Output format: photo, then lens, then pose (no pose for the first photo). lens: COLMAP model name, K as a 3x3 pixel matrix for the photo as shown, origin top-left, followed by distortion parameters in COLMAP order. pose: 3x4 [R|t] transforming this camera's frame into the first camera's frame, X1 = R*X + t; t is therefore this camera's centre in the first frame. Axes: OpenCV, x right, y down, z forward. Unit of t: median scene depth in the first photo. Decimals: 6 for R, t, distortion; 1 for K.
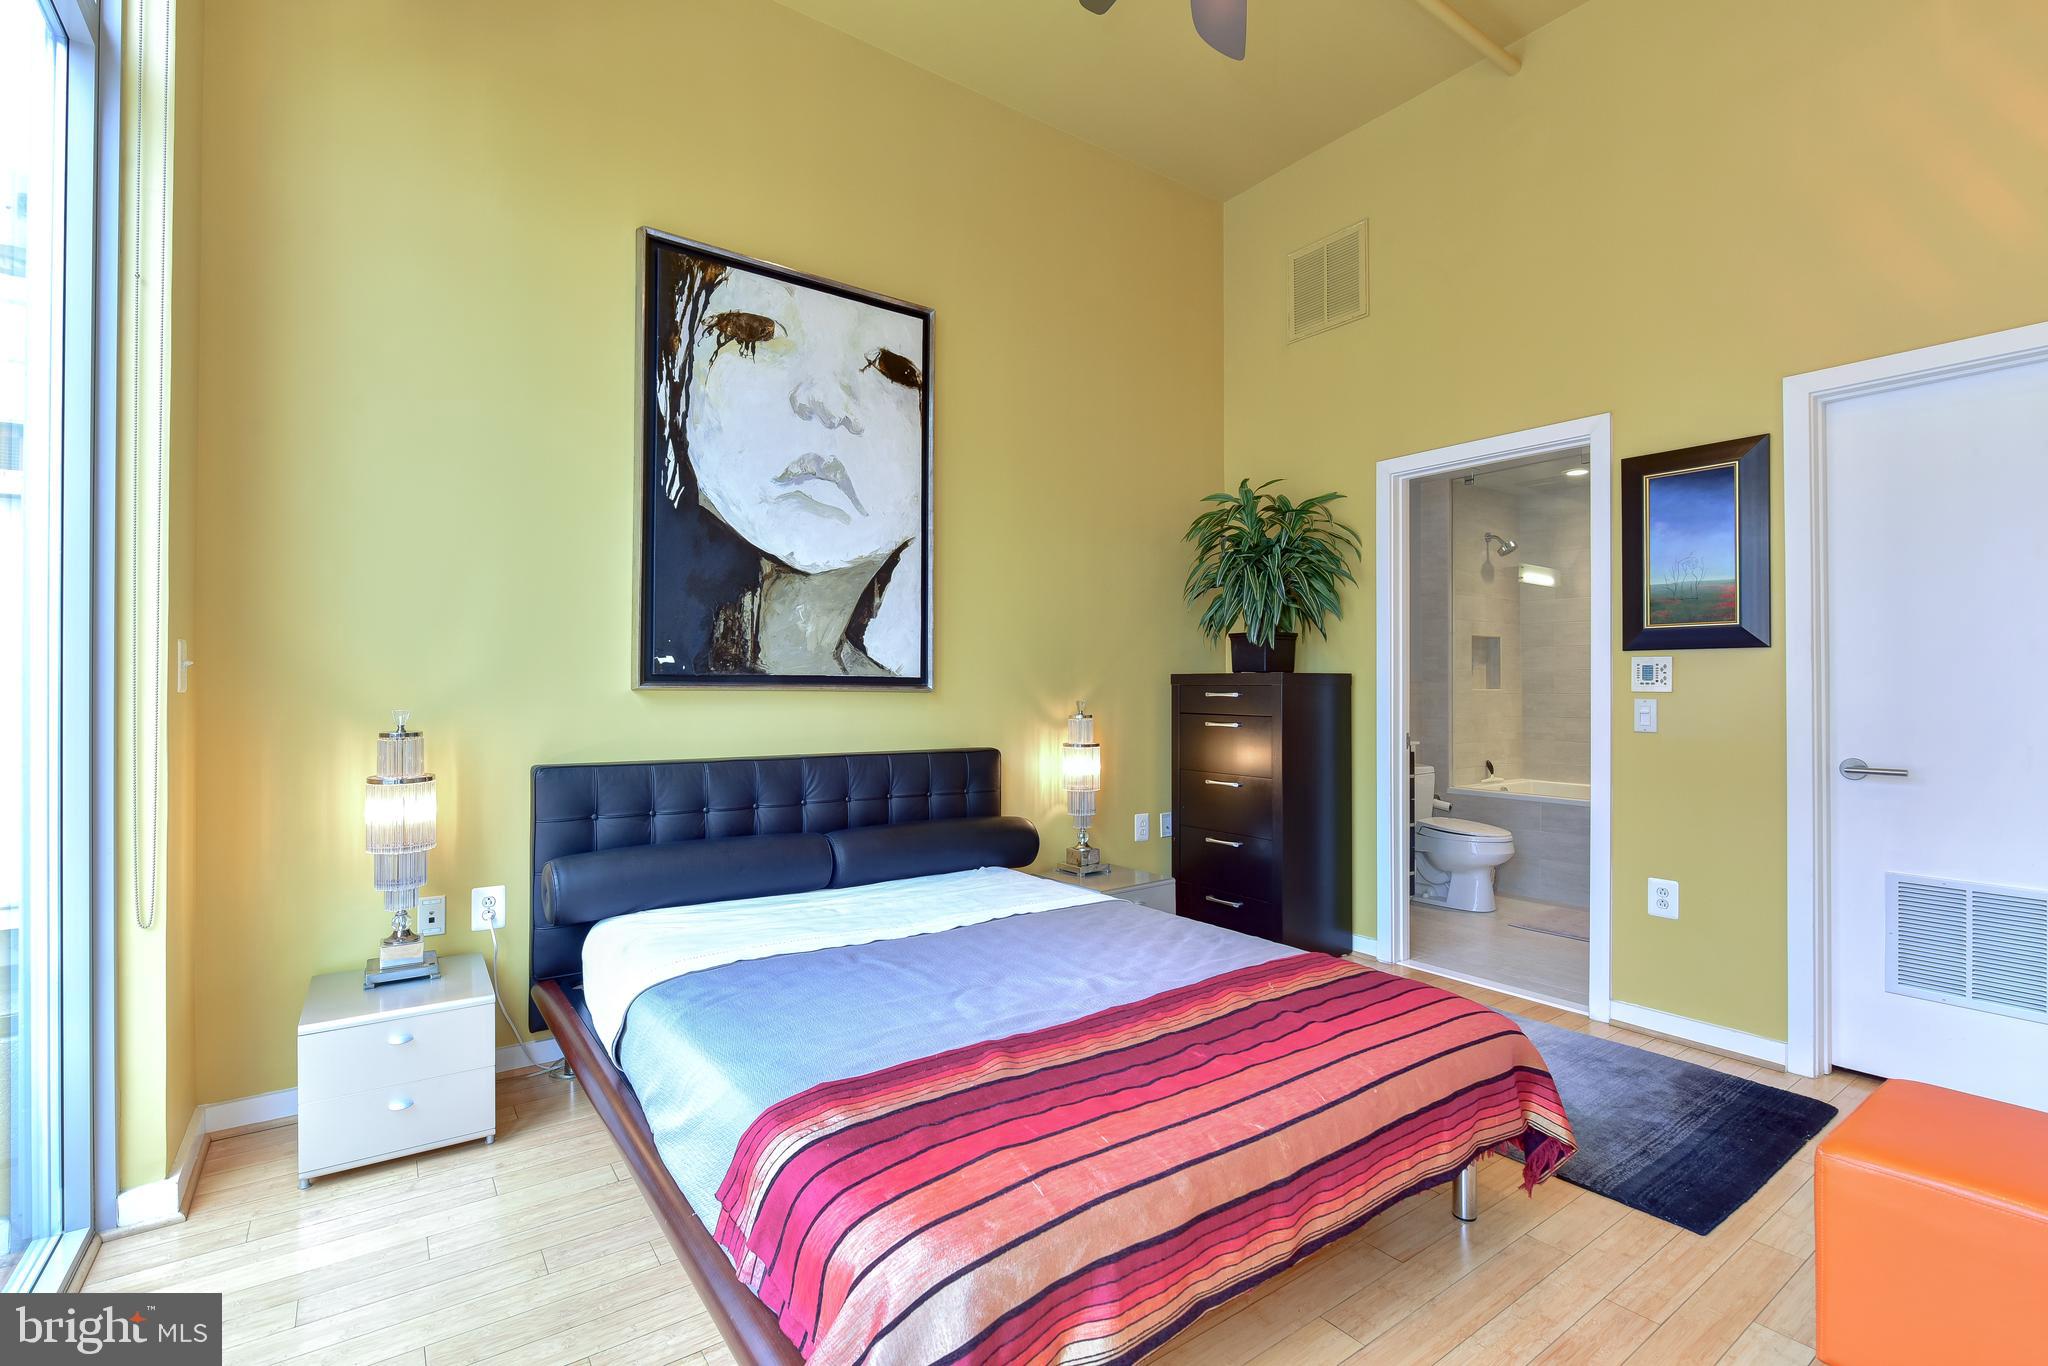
lens RADIAL K [[927.0, 0, 1013.1], [0, 927.0, 677.9], [0, 0, 1]] dist [0.000179, -0.001145]
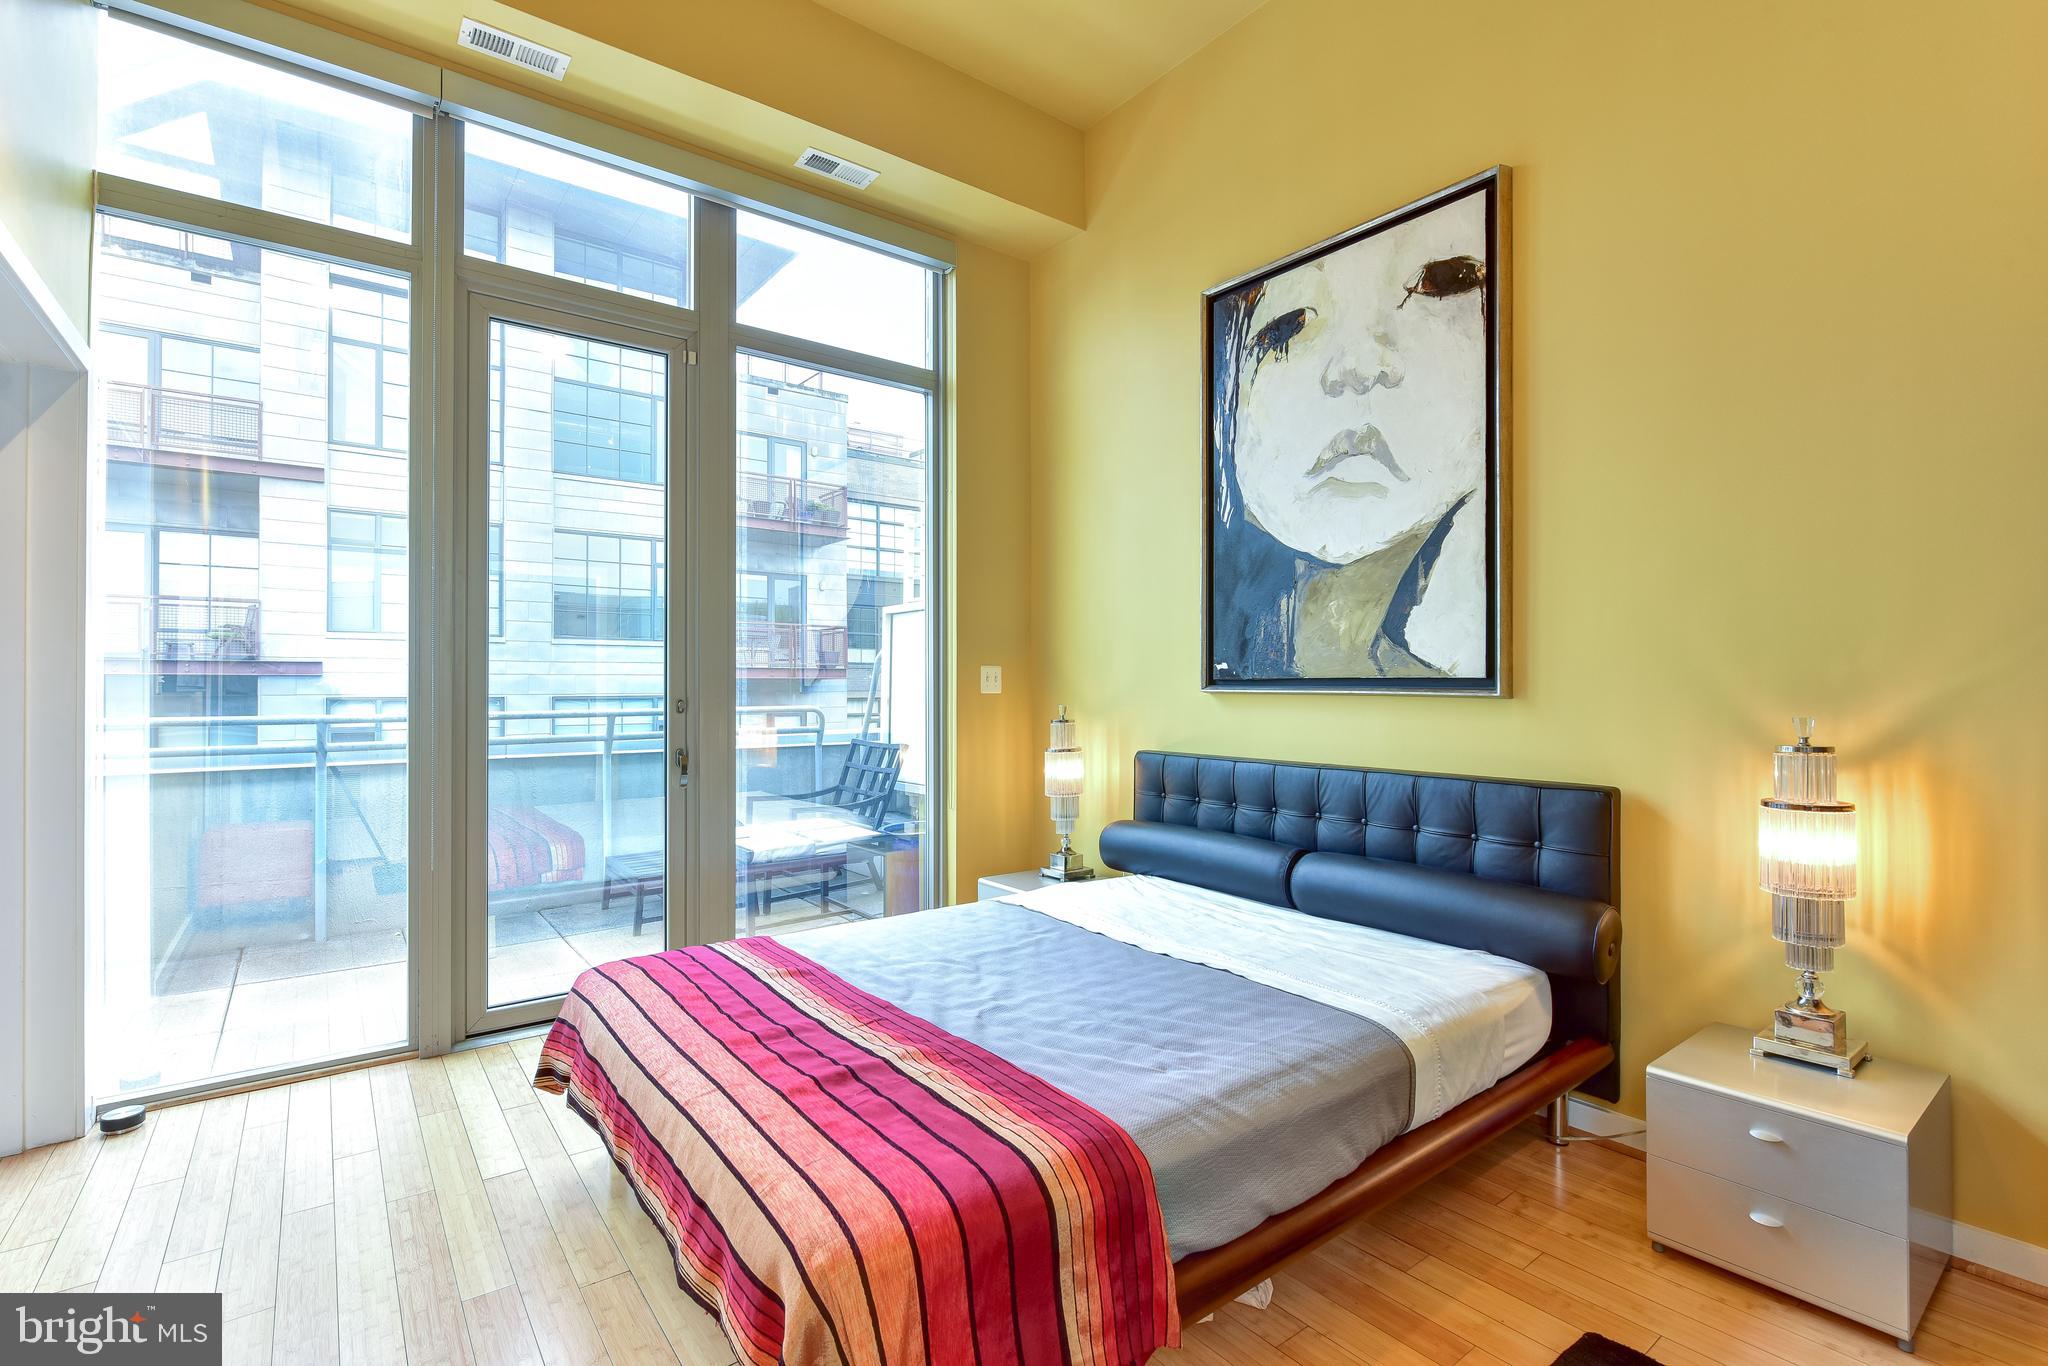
lens RADIAL K [[927.0, 0, 1034.6], [0, 927.0, 688.5], [0, 0, 1]] dist [0.000179, -0.001145]
pose [[0.045340, -0.006090, -0.998953, 0.657830], [0.005766, 0.999966, -0.005834, 0.011023], [0.998955, -0.005495, 0.045373, 0.650640]]
